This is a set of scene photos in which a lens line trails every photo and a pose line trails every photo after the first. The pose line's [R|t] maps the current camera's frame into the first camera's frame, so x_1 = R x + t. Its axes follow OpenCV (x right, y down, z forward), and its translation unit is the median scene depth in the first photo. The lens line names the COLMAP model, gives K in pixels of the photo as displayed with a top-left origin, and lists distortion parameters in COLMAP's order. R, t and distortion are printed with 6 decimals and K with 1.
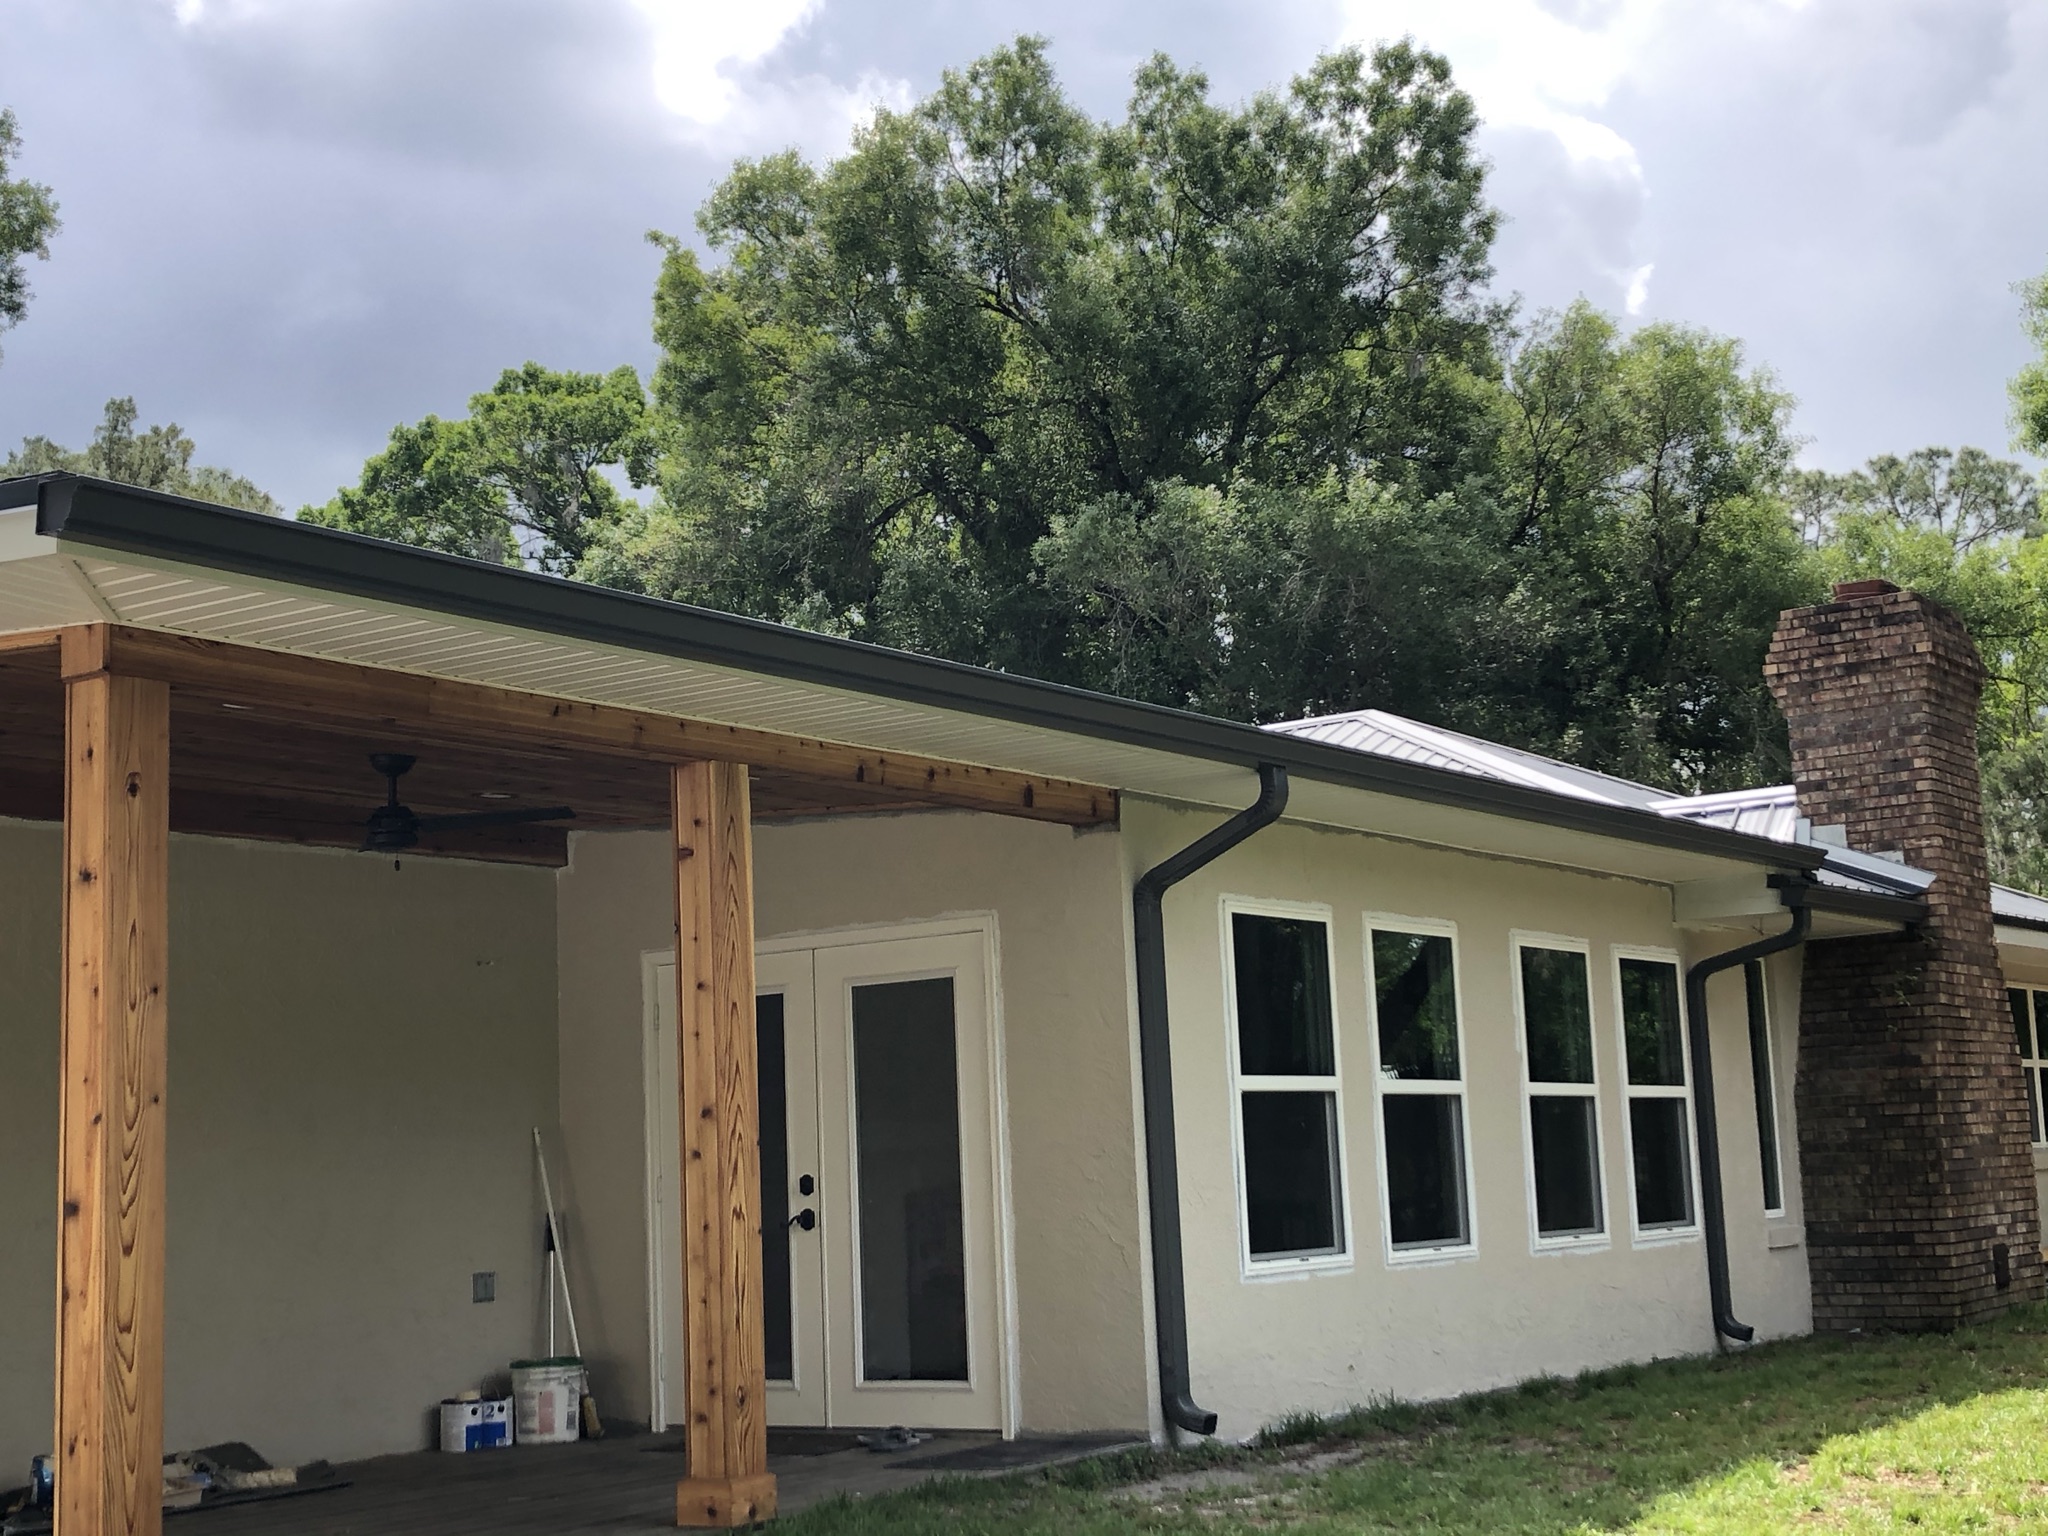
lens RADIAL K [[2824.1, 0, 1023.6], [0, 2824.1, 765.8], [0, 0, 1]] dist [0.040315, 0.000000]
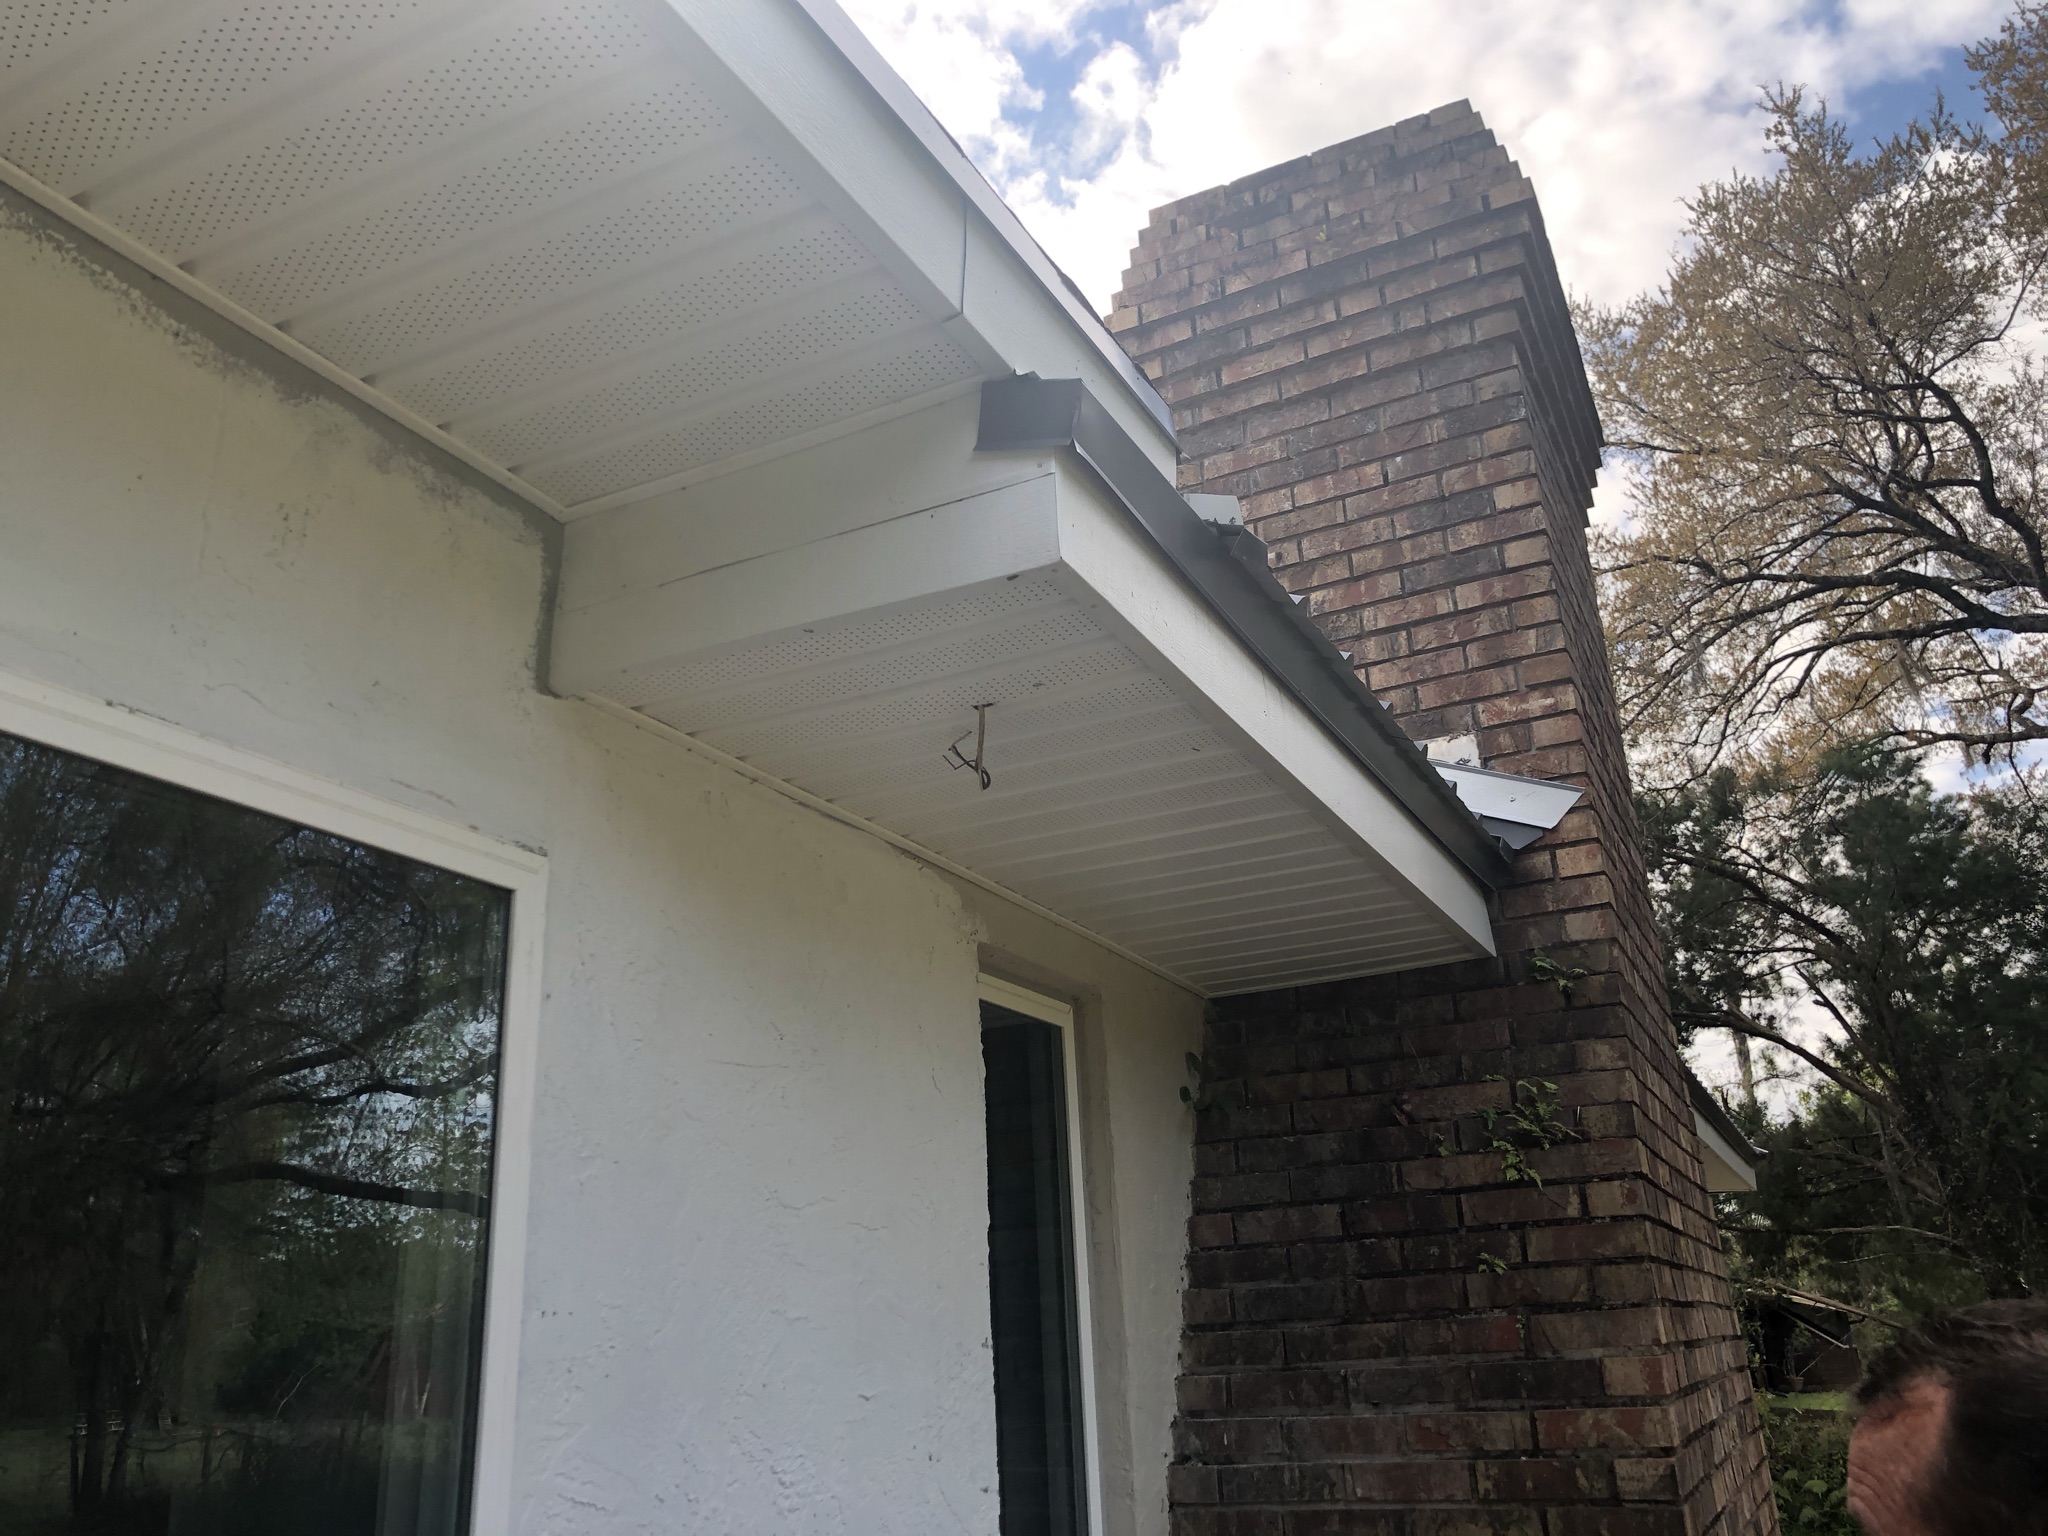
lens RADIAL K [[1665.3, 0, 1035.5], [0, 1665.3, 759.0], [0, 0, 1]] dist [0.043905, -0.046354]
pose [[0.988234, 0.046562, 0.145687, 0.226182], [-0.015340, 0.977905, -0.208486, 0.076629], [-0.152175, 0.203798, 0.967114, 0.807912]]
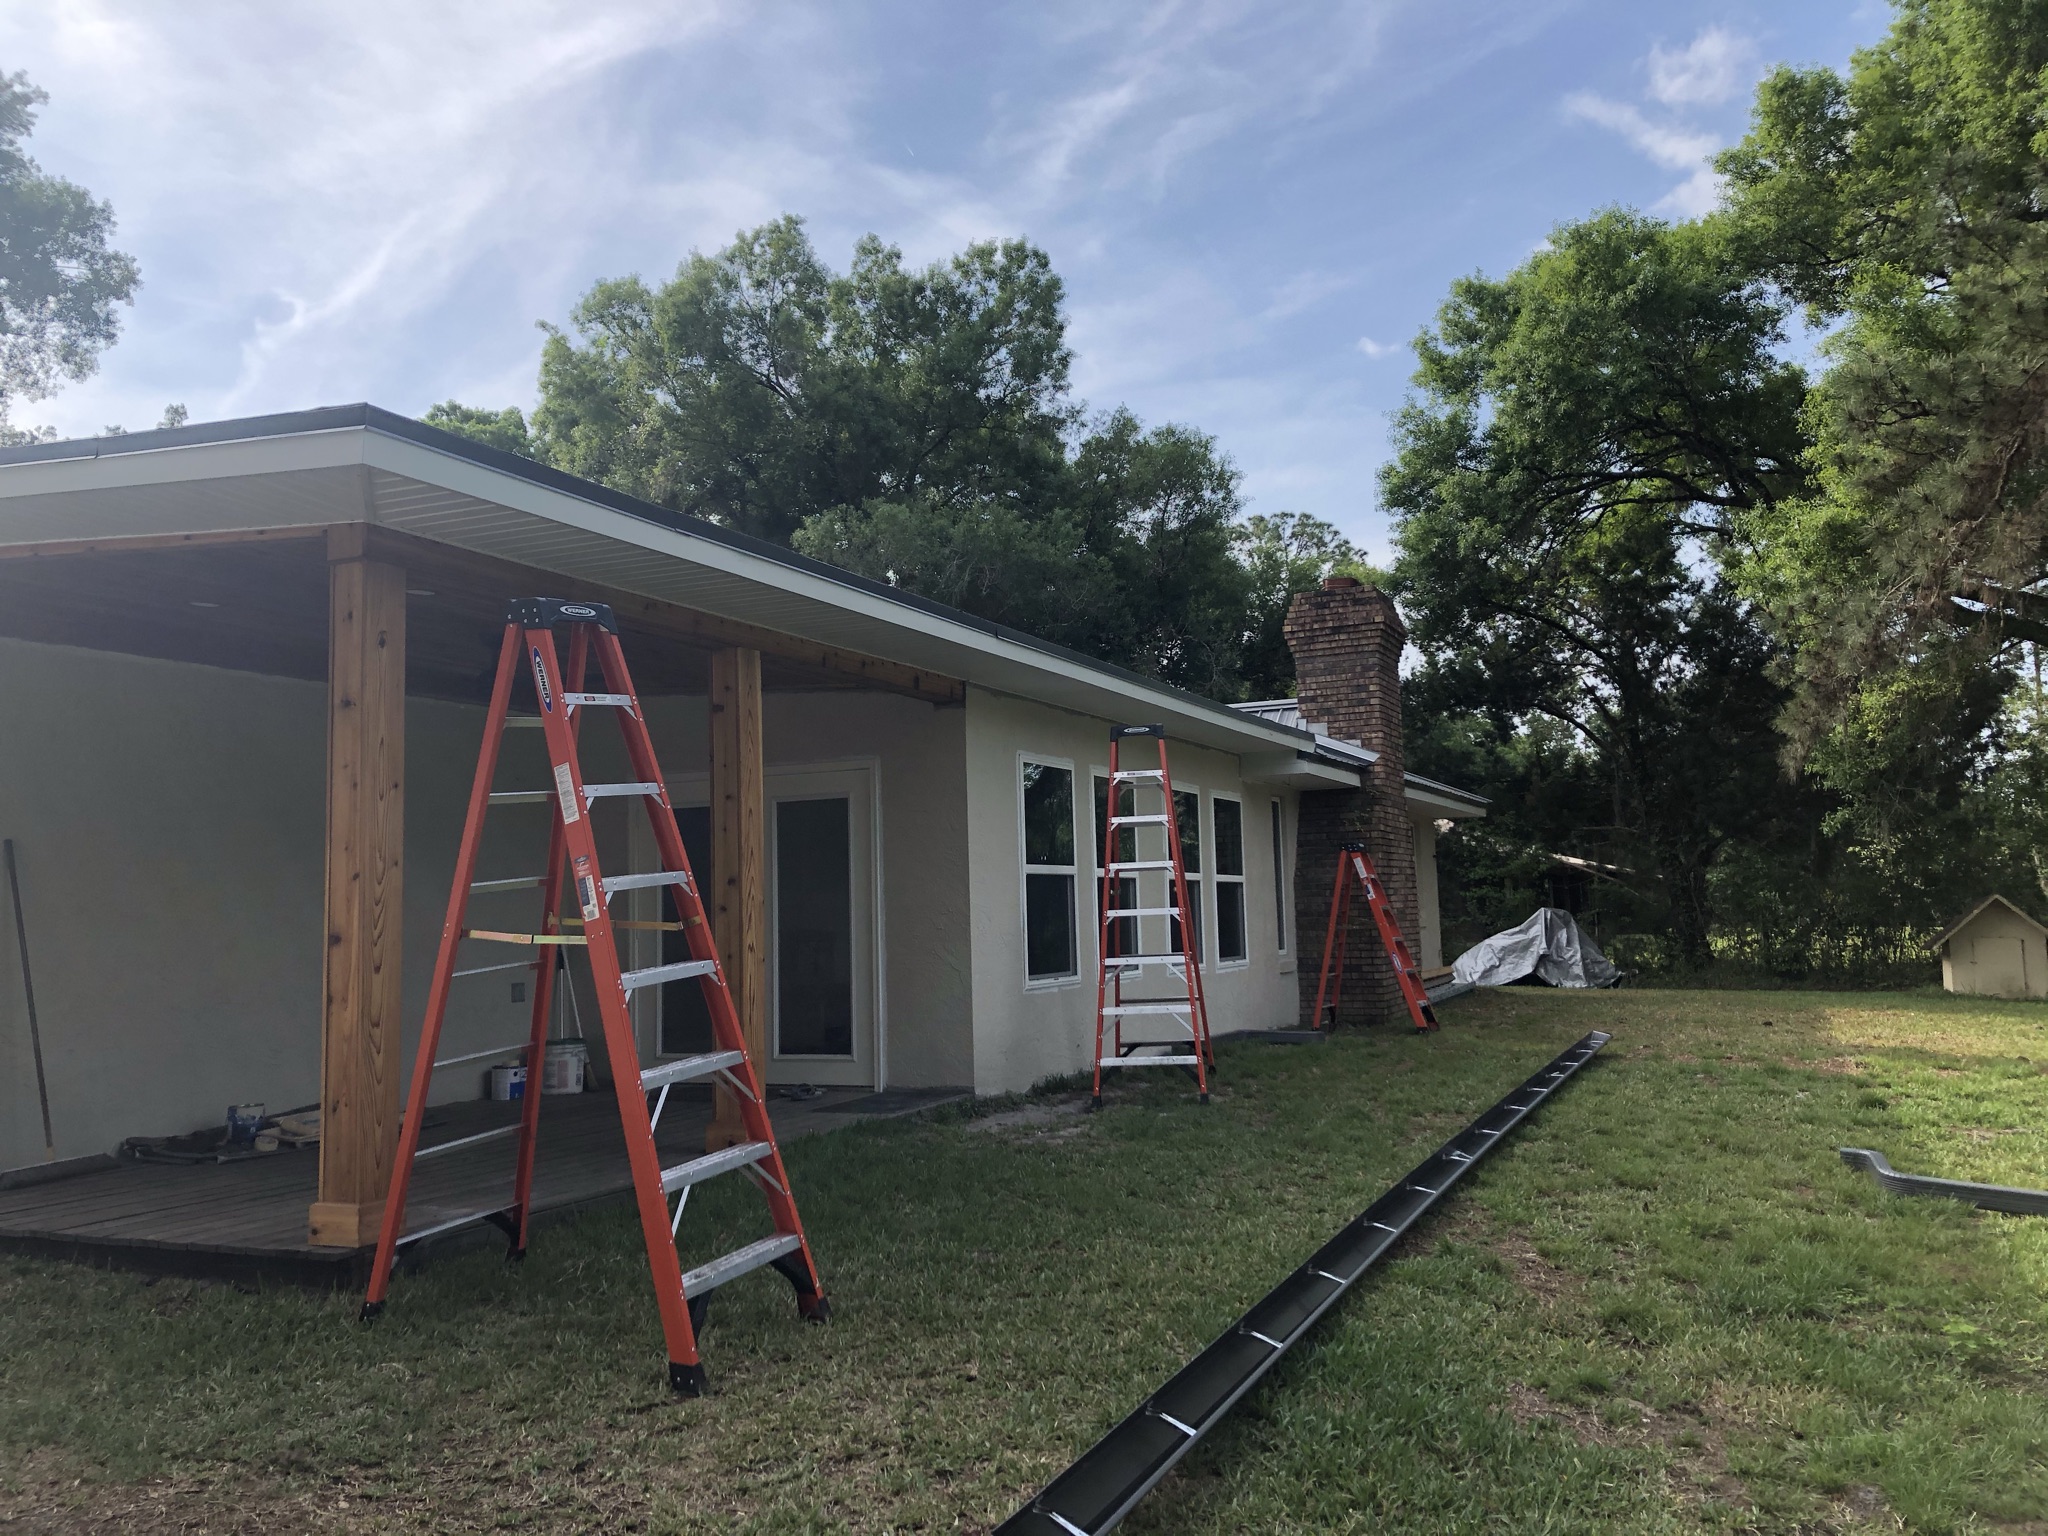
lens RADIAL K [[1671.1, 0, 1014.7], [0, 1671.1, 761.3], [0, 0, 1]] dist [0.034982, -0.044510]
pose [[0.982926, 0.032770, 0.181062, -0.071842], [-0.041231, 0.998217, 0.043165, 0.008303], [-0.179324, -0.049894, 0.982524, 0.058057]]
